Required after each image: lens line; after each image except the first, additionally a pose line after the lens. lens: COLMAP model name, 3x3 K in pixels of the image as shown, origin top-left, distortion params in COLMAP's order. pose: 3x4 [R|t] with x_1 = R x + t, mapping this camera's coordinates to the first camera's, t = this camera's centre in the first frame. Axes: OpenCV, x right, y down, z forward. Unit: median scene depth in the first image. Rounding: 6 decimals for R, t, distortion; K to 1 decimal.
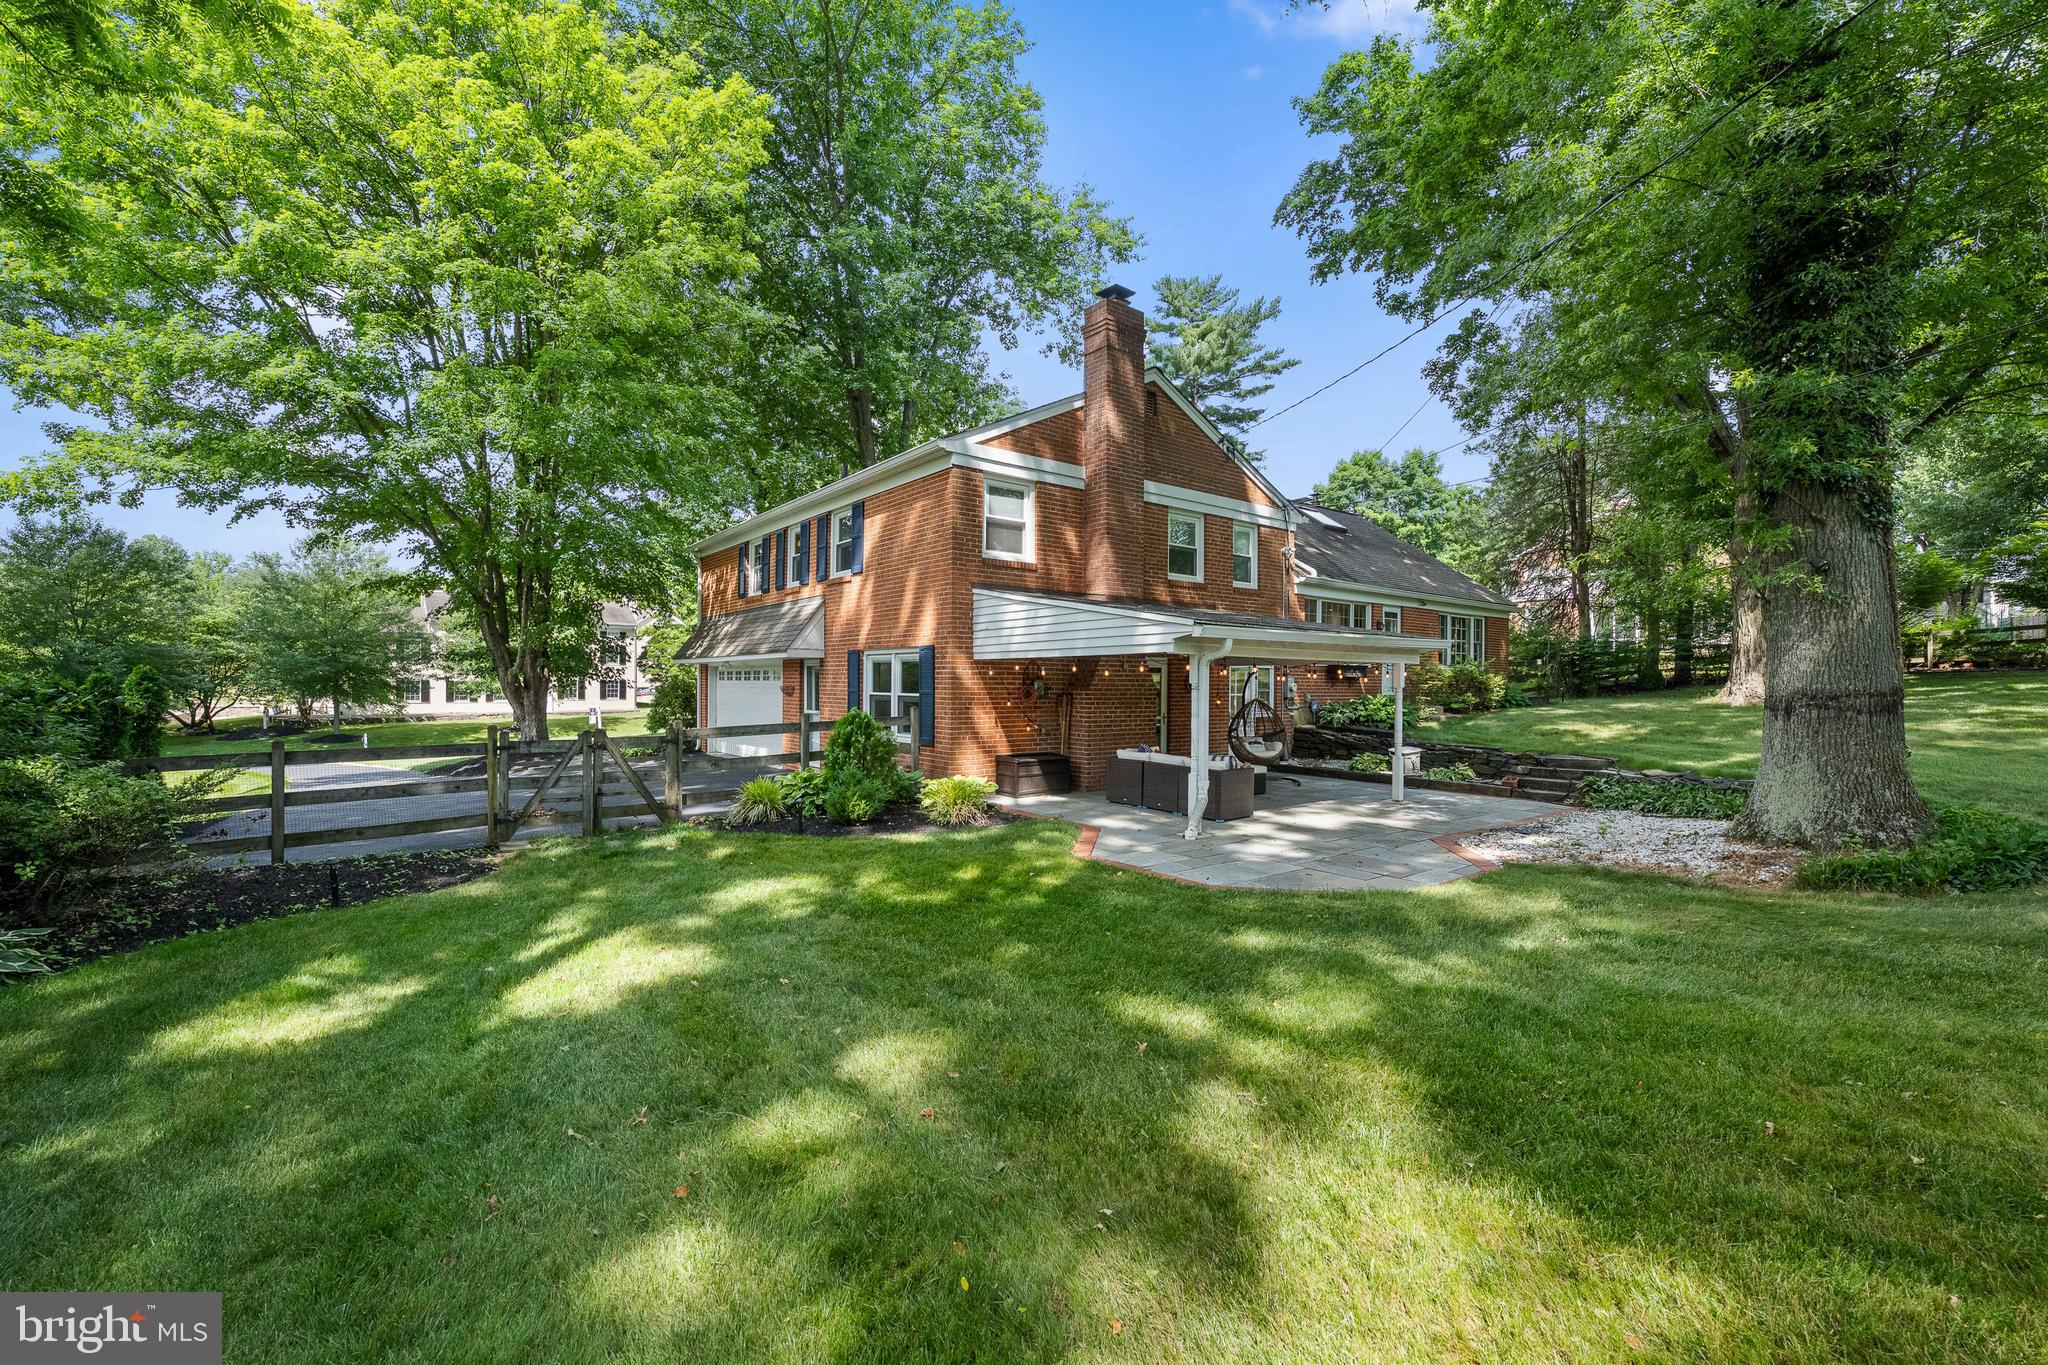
lens RADIAL K [[835.9, 0, 1027.7], [0, 835.9, 686.3], [0, 0, 1]] dist [-0.013382, -0.000427]
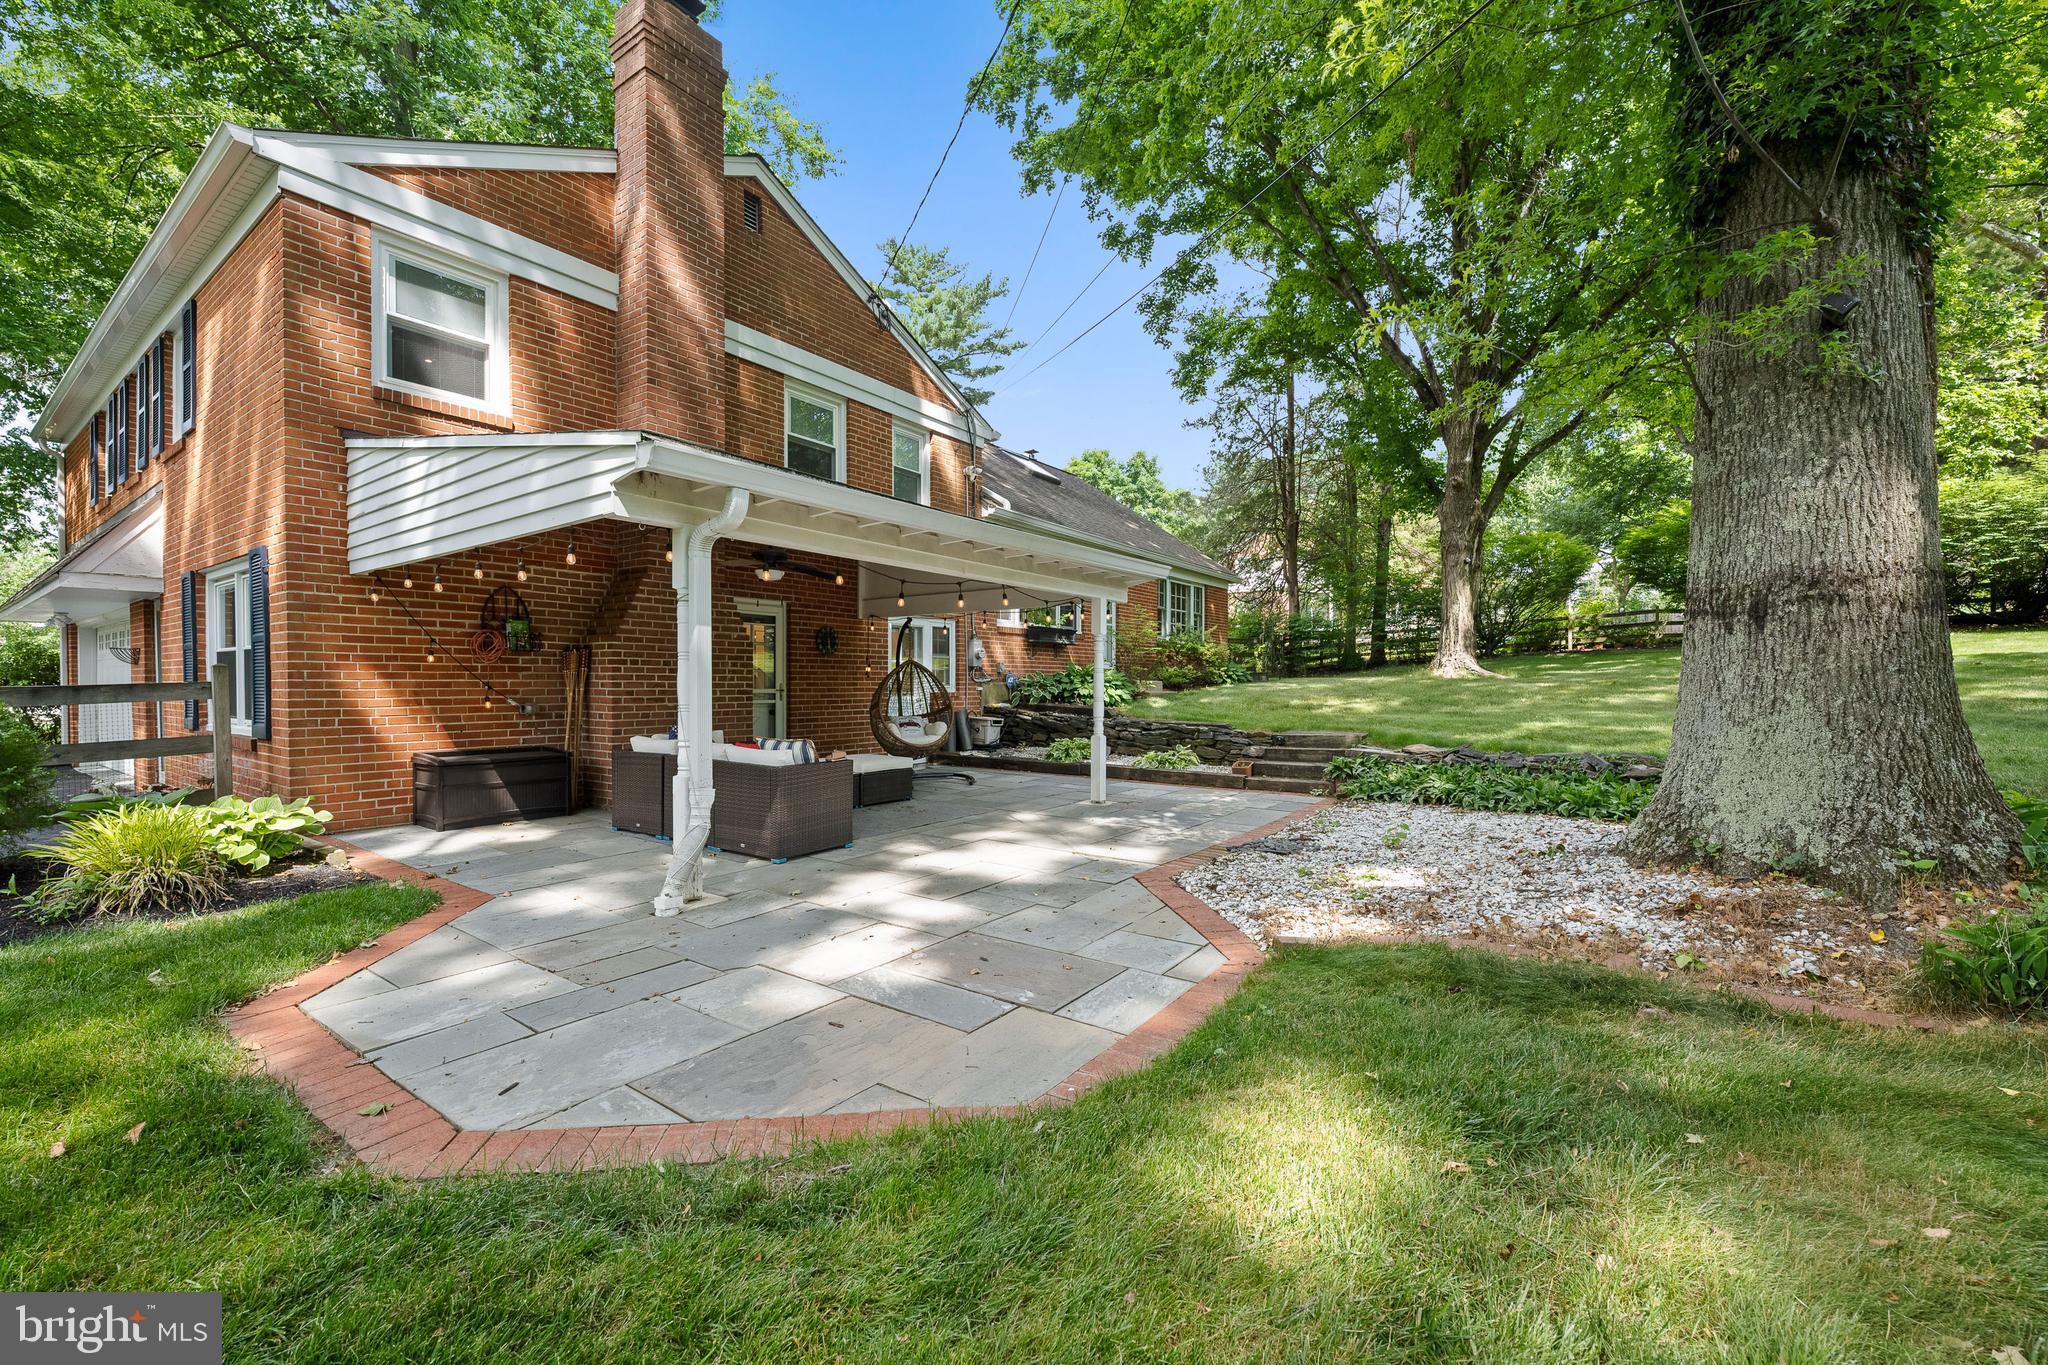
lens RADIAL K [[830.2, 0, 1024.9], [0, 830.2, 674.2], [0, 0, 1]] dist [0.000037, 0.000271]
pose [[0.957218, -0.004446, 0.289332, 0.142346], [0.008140, 0.999900, -0.011563, 0.030387], [-0.289252, 0.013423, 0.957159, 0.275013]]
